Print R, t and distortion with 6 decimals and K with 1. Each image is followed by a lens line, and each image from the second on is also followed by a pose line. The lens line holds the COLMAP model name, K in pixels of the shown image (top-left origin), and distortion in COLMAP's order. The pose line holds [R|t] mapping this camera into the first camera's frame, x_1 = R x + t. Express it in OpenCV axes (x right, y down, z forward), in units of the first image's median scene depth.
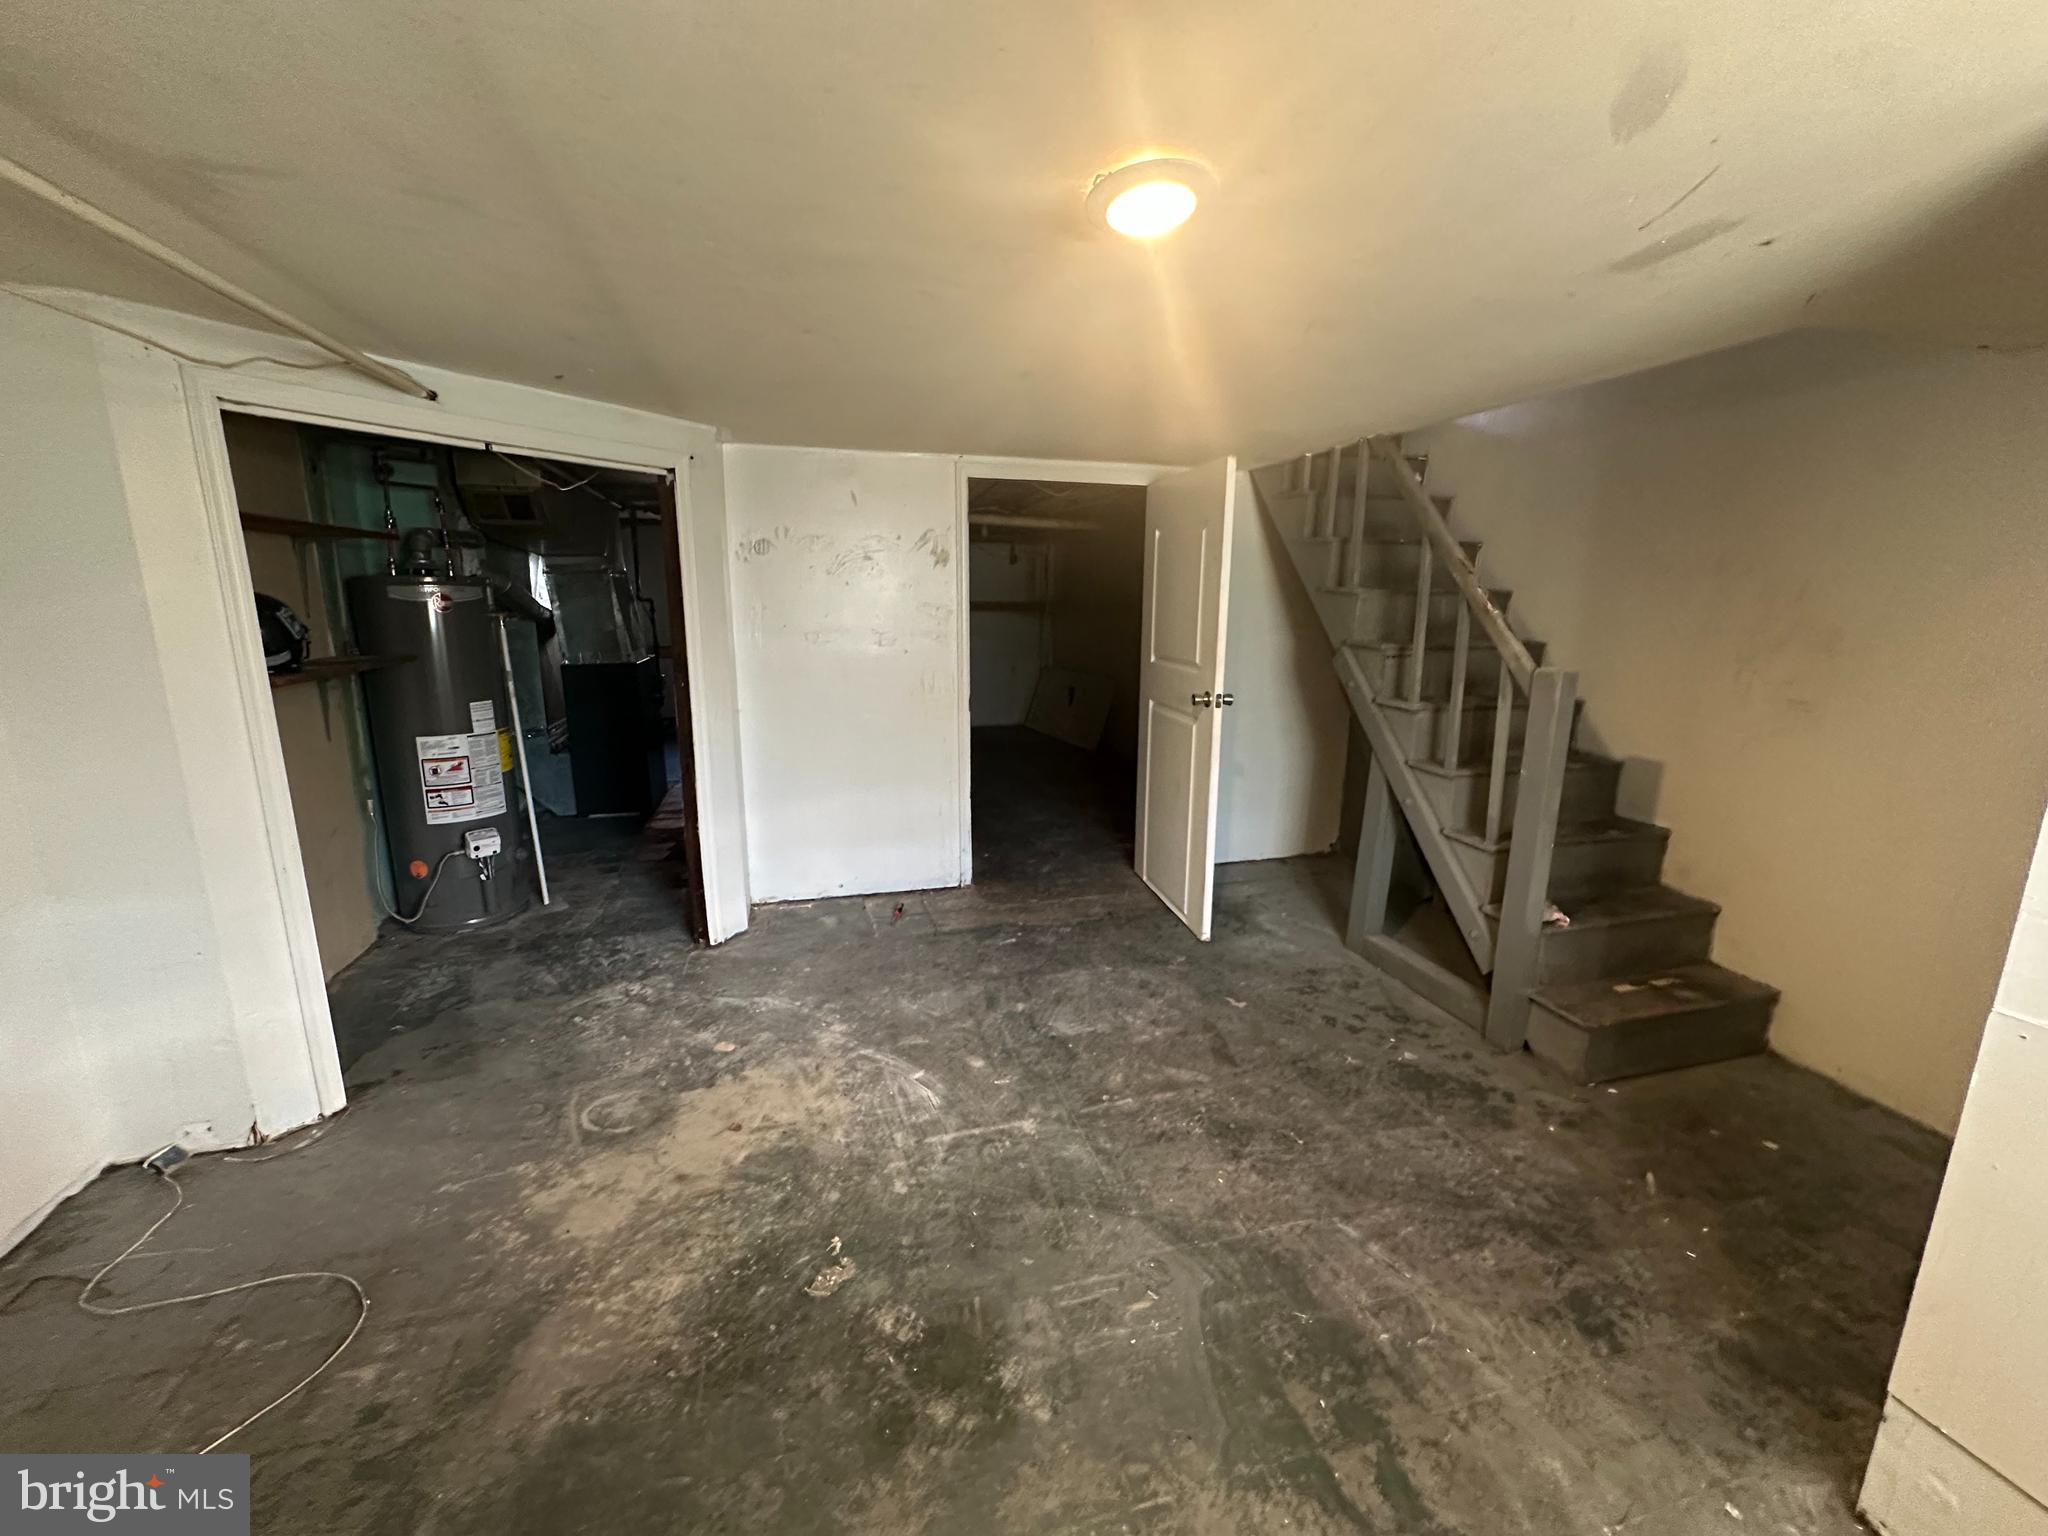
lens RADIAL K [[820.0, 0, 1026.1], [0, 820.0, 767.6], [0, 0, 1]] dist [-0.006127, 0.001283]
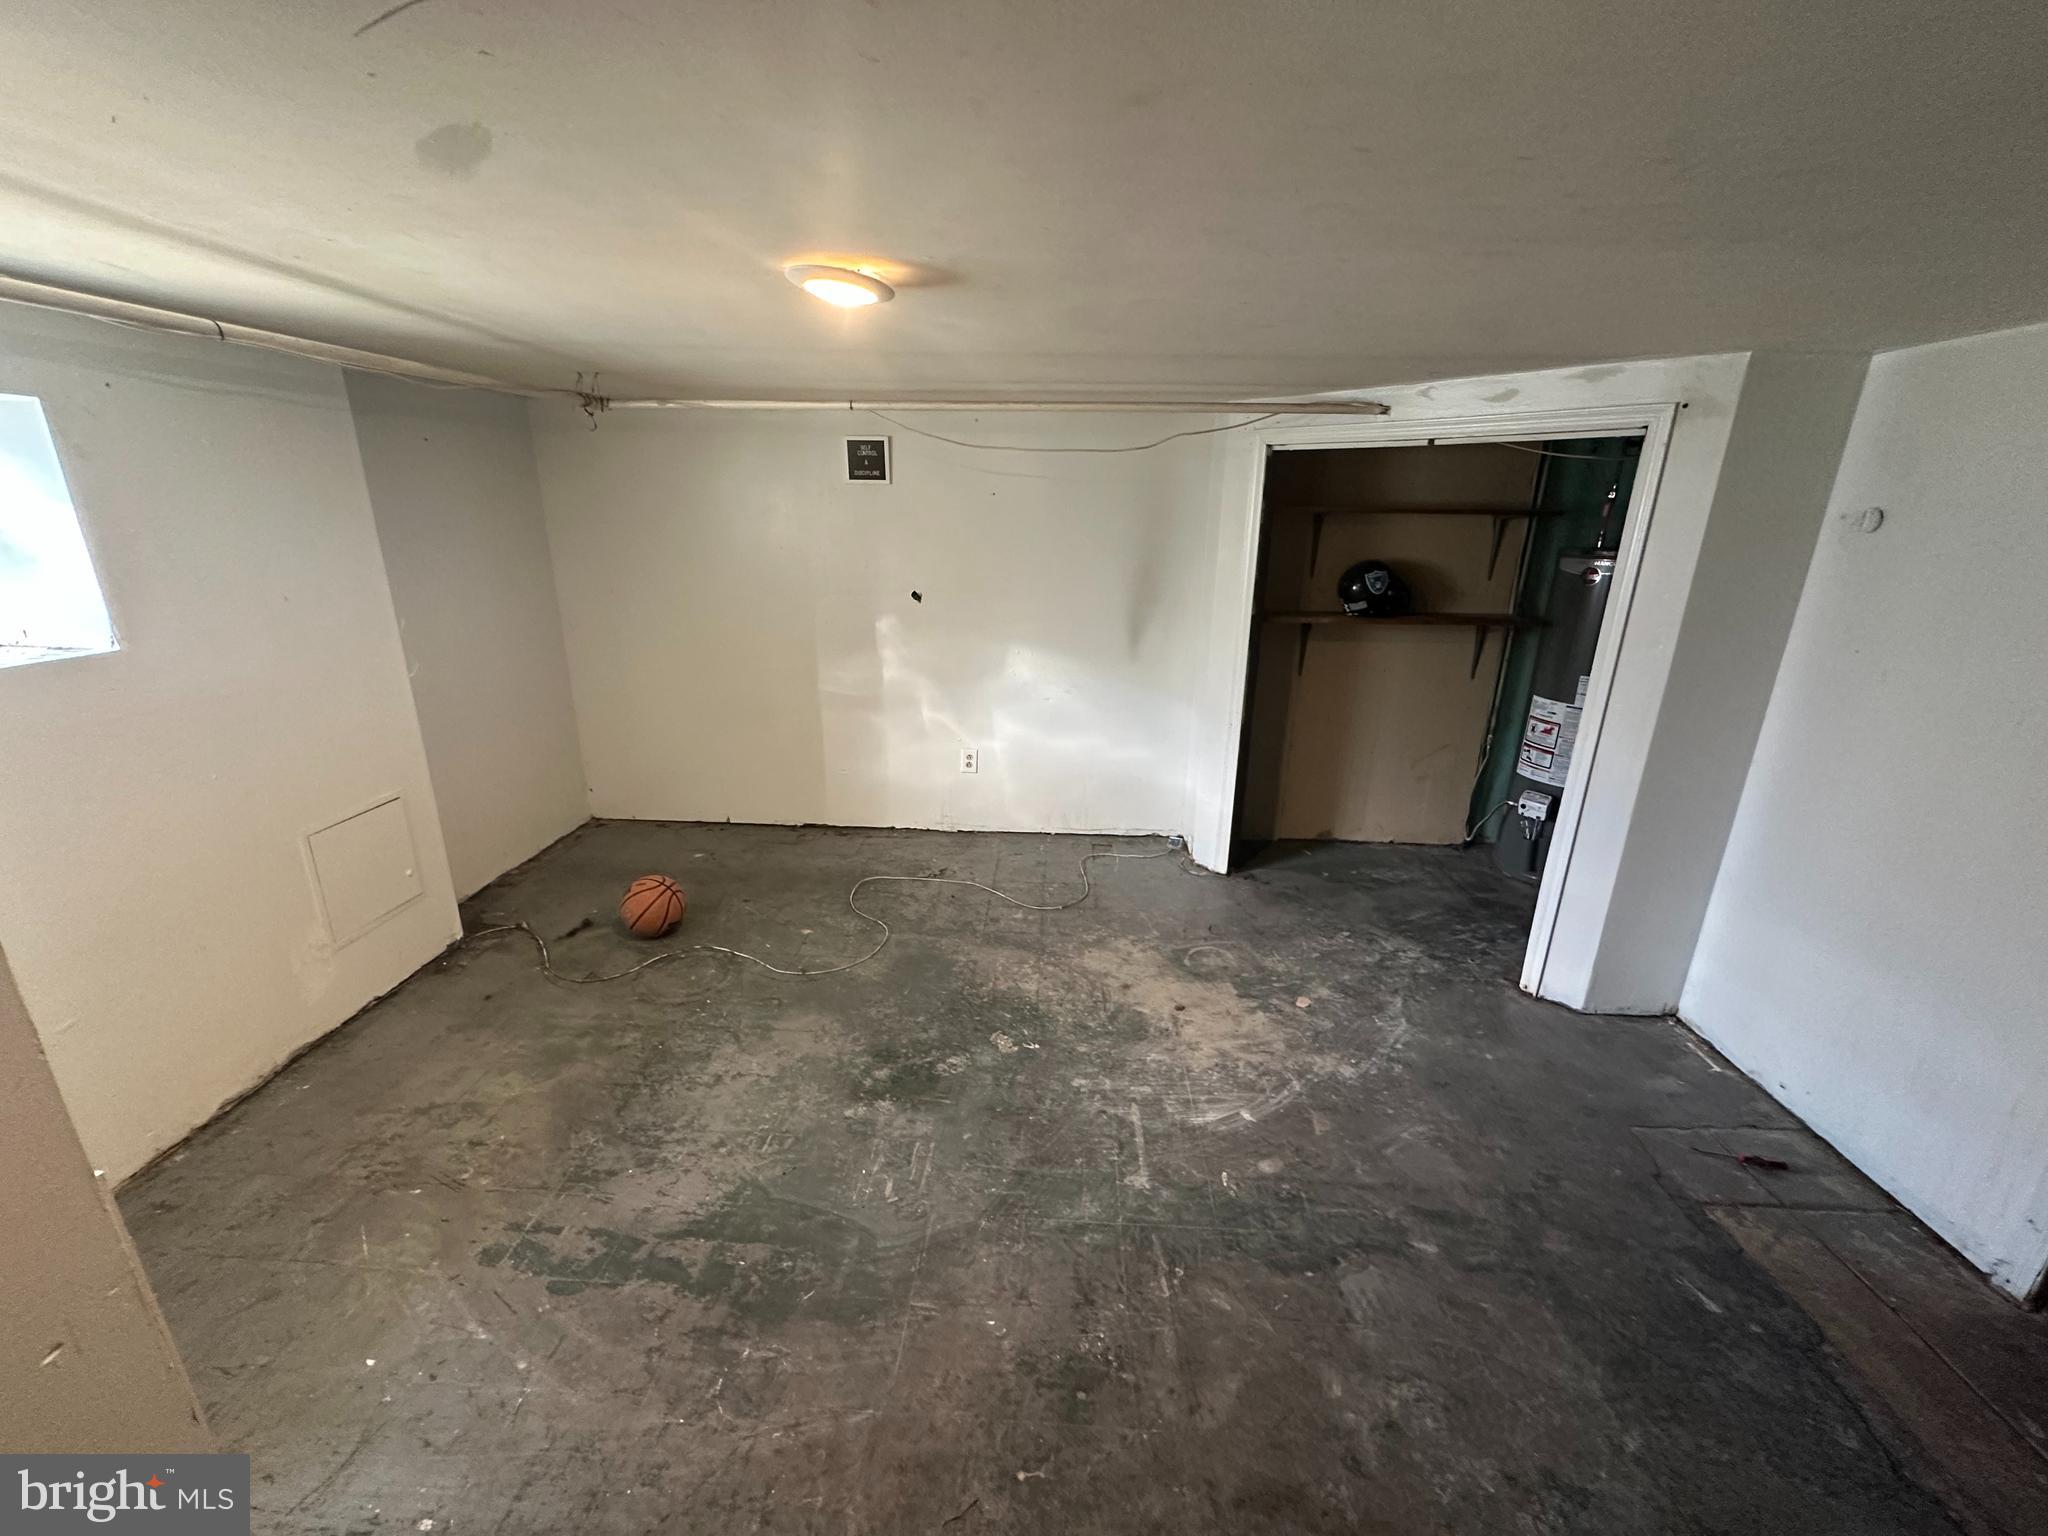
lens RADIAL K [[820.0, 0, 1021.6], [0, 820.0, 766.8], [0, 0, 1]] dist [-0.006127, 0.001283]
pose [[-0.318117, 0.275833, -0.907038, 0.777092], [-0.211290, 0.912048, 0.351461, -0.292304], [0.924207, 0.303454, -0.231857, 0.985587]]
